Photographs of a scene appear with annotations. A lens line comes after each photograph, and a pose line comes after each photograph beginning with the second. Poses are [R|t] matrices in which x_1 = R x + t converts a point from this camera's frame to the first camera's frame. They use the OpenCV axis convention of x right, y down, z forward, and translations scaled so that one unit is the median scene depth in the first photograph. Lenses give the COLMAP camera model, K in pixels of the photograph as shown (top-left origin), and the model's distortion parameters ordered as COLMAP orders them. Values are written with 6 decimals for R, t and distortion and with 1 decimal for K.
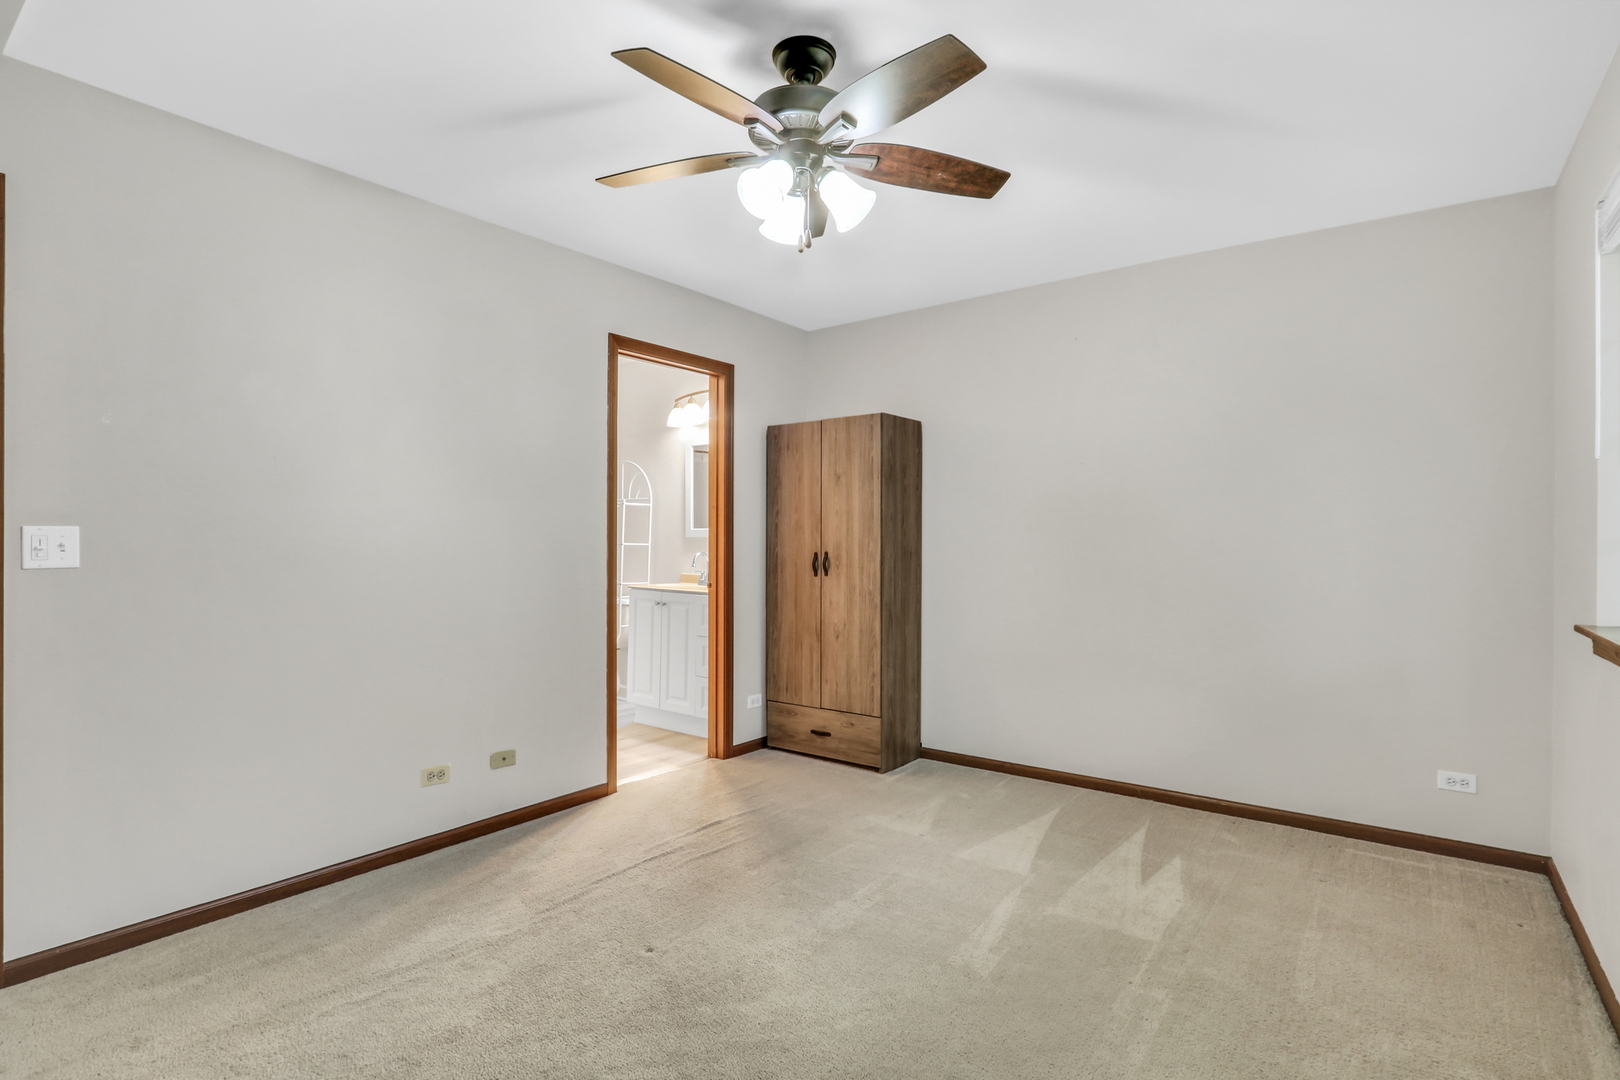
lens RADIAL K [[781.8, 0, 807.6], [0, 781.8, 544.7], [0, 0, 1]] dist [-0.021652, 0.003824]
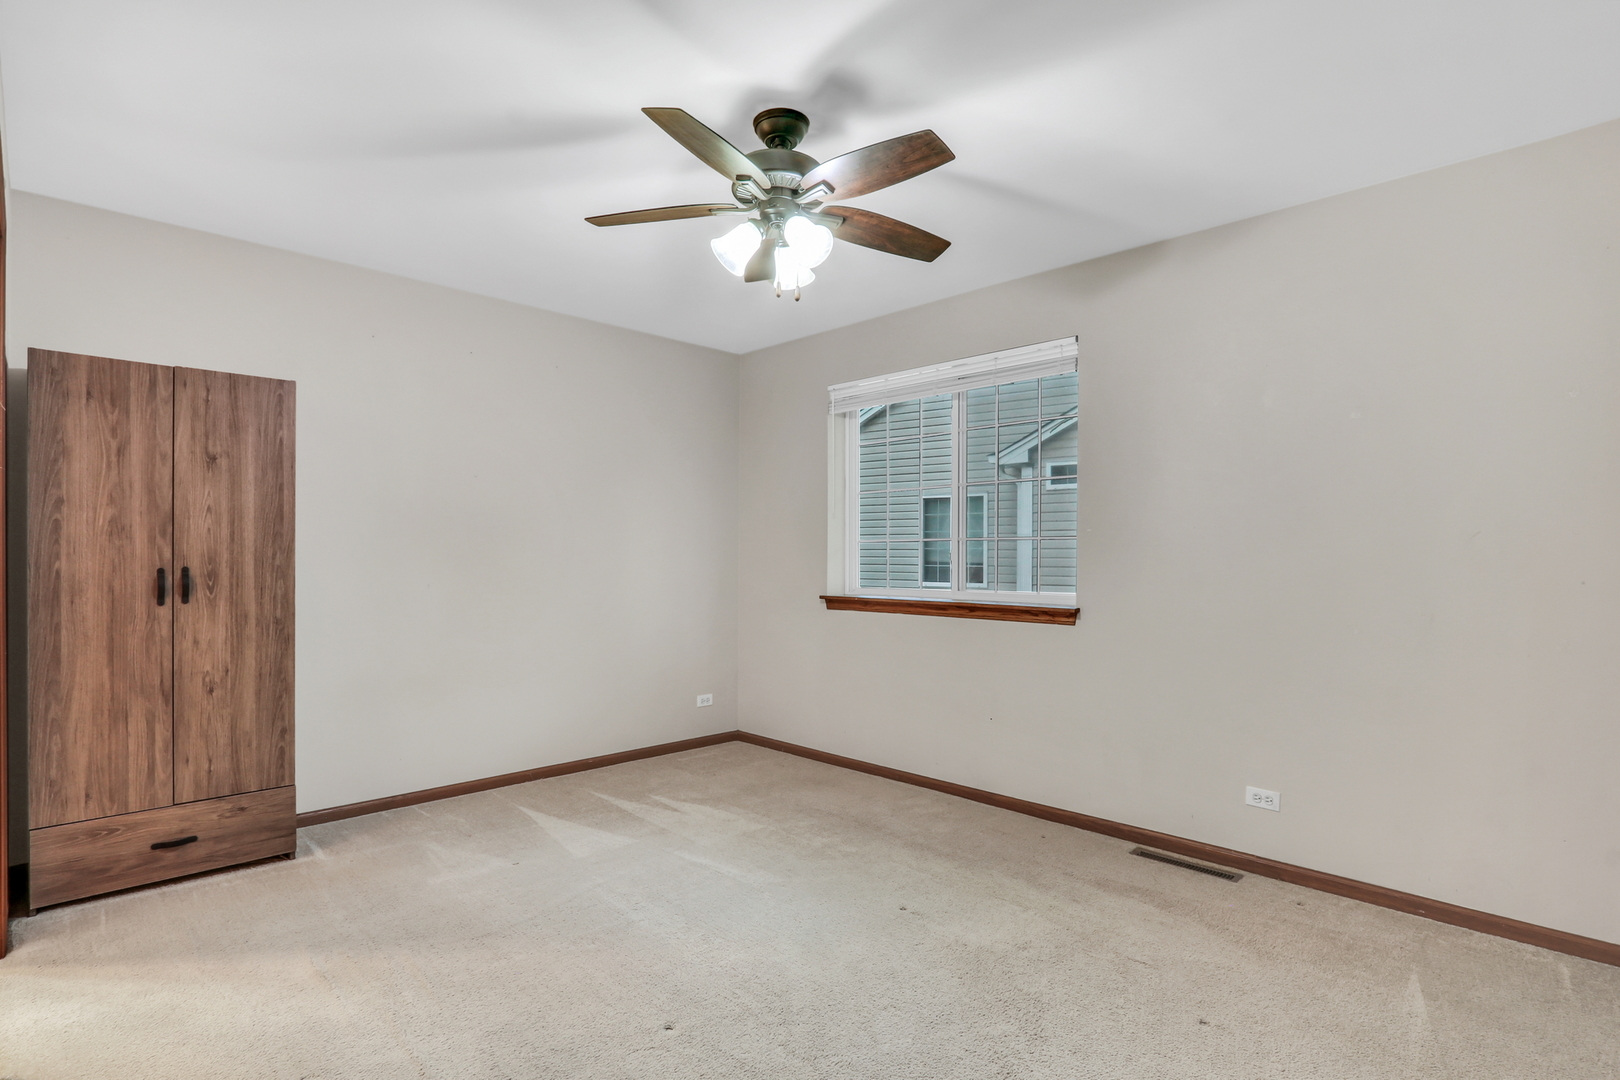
lens RADIAL K [[781.8, 0, 805.0], [0, 781.8, 549.1], [0, 0, 1]] dist [-0.021652, 0.003824]
pose [[0.158970, 0.005826, 0.987266, -0.550843], [-0.000197, 0.999983, -0.005869, -0.002395], [-0.987283, 0.000739, 0.158969, 0.379775]]
